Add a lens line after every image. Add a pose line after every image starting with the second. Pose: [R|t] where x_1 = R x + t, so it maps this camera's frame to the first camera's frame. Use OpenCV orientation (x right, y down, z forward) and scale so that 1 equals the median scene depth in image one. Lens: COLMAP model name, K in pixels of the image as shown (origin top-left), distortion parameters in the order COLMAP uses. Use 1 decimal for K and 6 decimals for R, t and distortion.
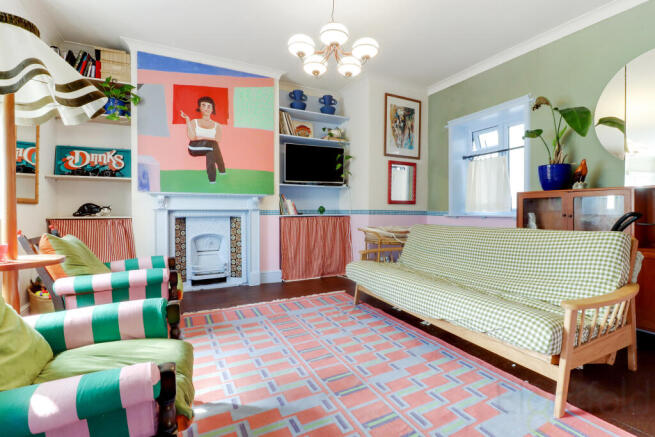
lens RADIAL K [[299.5, 0, 328.3], [0, 299.5, 212.8], [0, 0, 1]] dist [-0.000263, -0.000144]
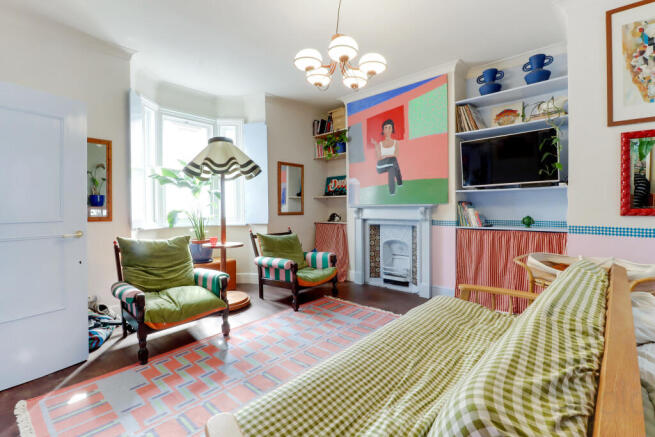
lens RADIAL K [[302.7, 0, 343.4], [0, 302.7, 212.7], [0, 0, 1]] dist [0.018975, -0.014505]
pose [[0.388097, 0.009904, -0.921565, 0.587857], [-0.003214, 0.999951, 0.009393, -0.044093], [0.921613, -0.000684, 0.388109, 0.392374]]
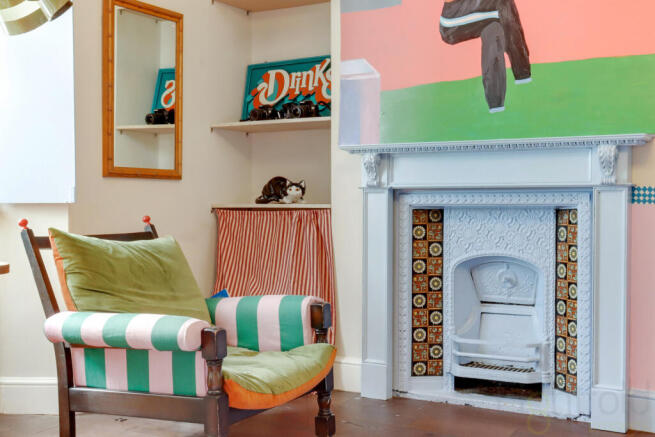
lens RADIAL K [[823.3, 0, 345.7], [0, 823.3, 220.5], [0, 0, 1]] dist [0.005479, 0.019838]
pose [[0.558407, 0.017063, -0.829391, 0.322519], [-0.007167, 0.999850, 0.015745, 0.015151], [0.829536, -0.002848, 0.558446, 0.311704]]
